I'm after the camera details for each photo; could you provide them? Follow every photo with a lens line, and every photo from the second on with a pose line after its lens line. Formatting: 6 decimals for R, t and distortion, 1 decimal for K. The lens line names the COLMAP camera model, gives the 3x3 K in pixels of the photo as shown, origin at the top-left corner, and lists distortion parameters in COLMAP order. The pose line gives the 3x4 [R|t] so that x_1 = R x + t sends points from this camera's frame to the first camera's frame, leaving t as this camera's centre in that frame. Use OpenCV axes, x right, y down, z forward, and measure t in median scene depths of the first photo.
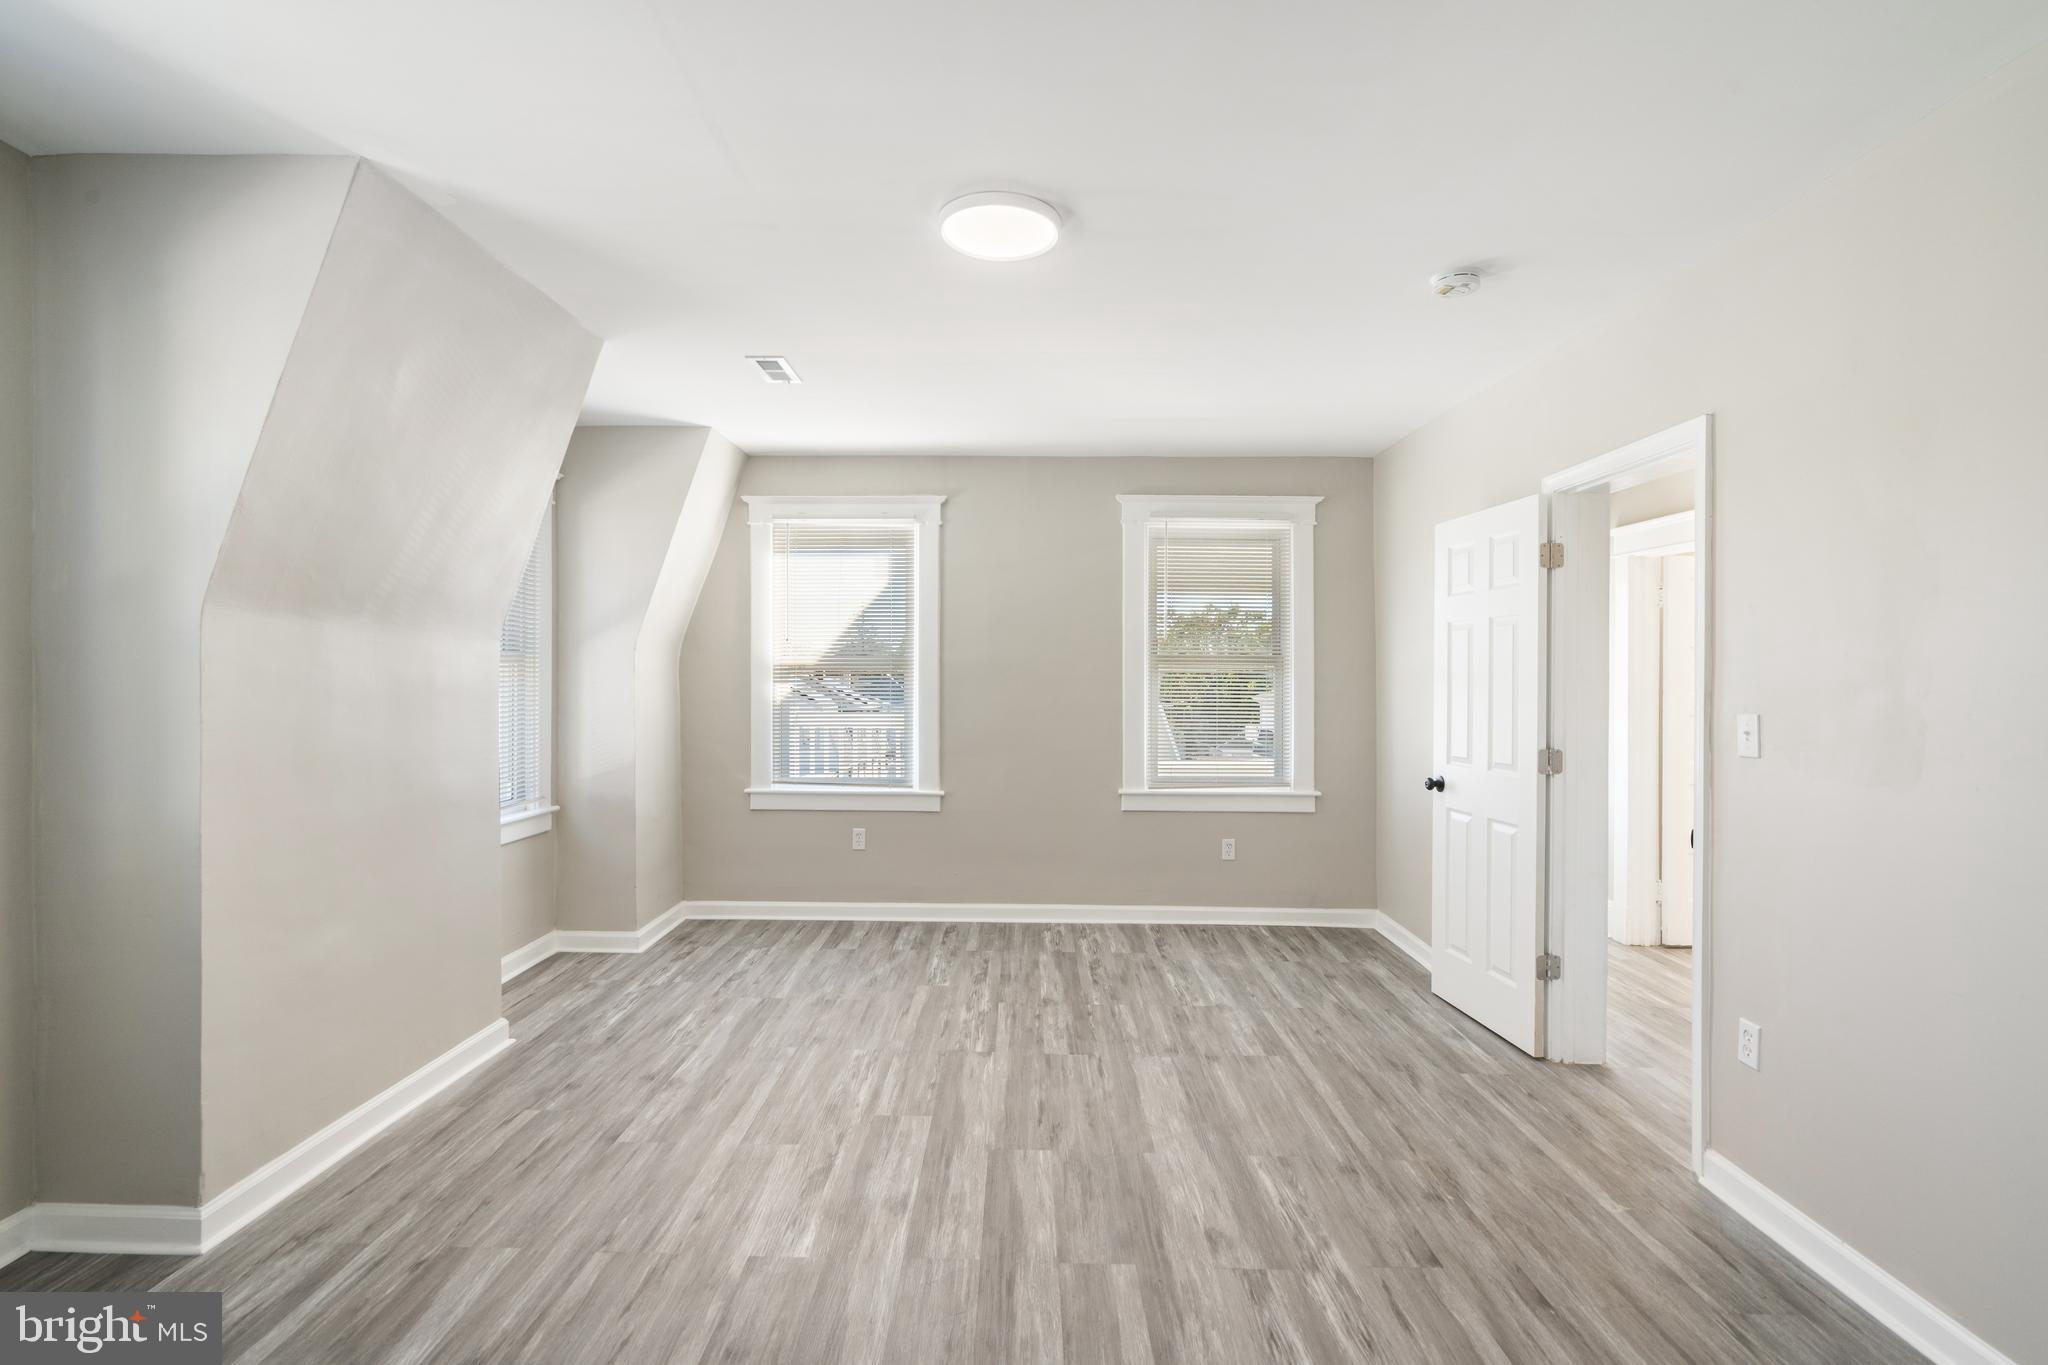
lens RADIAL K [[949.8, 0, 1019.7], [0, 949.8, 678.8], [0, 0, 1]] dist [-0.000223, 0.001205]
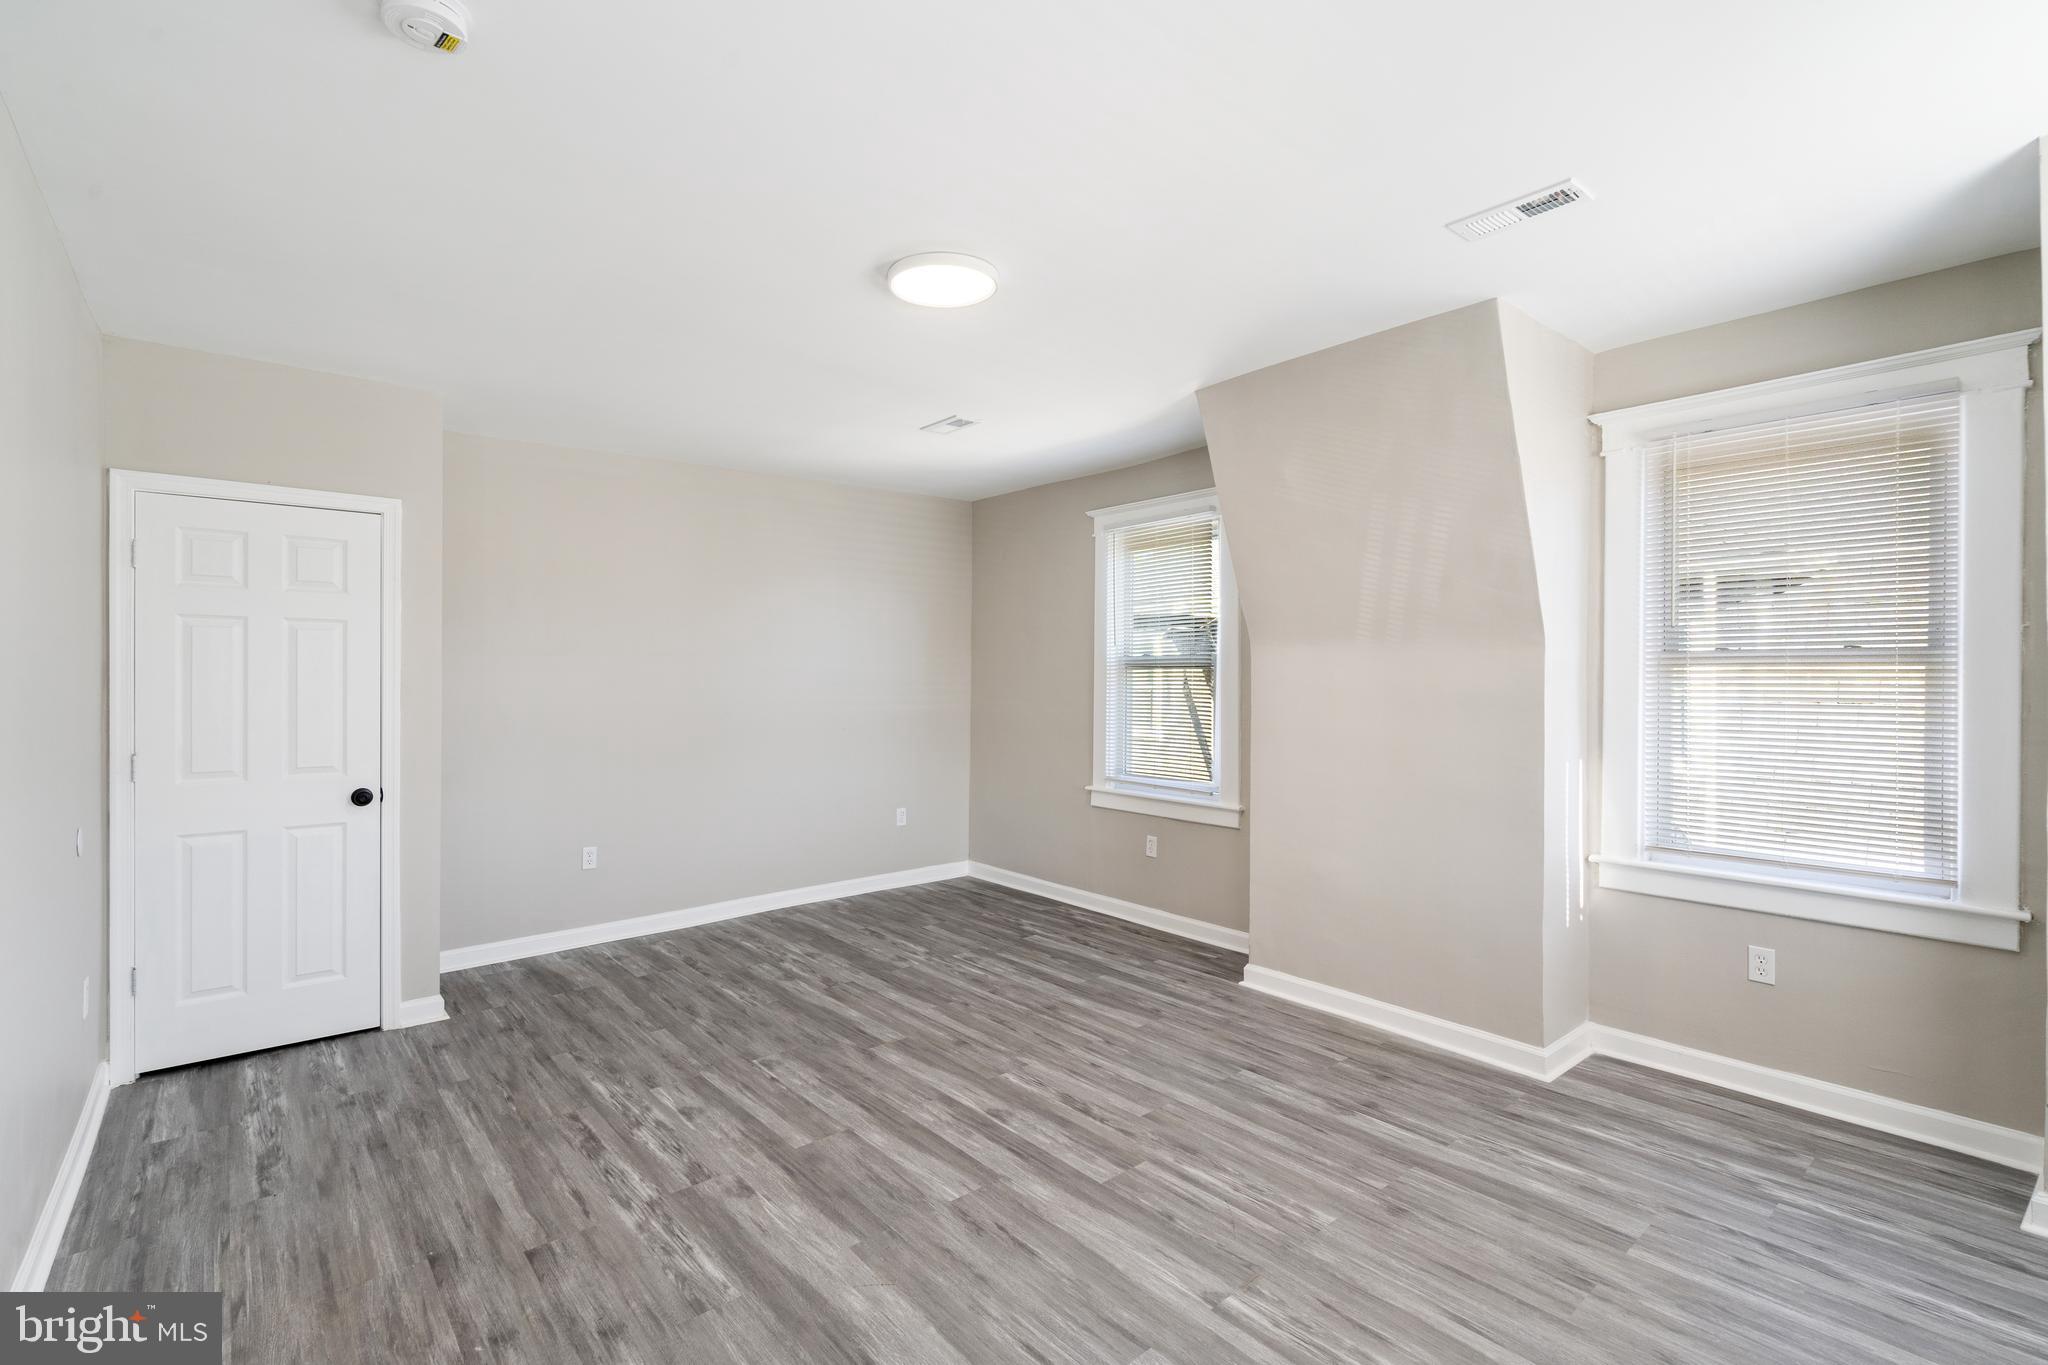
lens RADIAL K [[949.8, 0, 1023.0], [0, 949.8, 683.3], [0, 0, 1]] dist [-0.000223, 0.001205]
pose [[-0.763276, -0.002166, -0.646068, 0.599943], [-0.005181, 0.999983, 0.002768, -0.005338], [0.646051, 0.005460, -0.763274, 1.829085]]
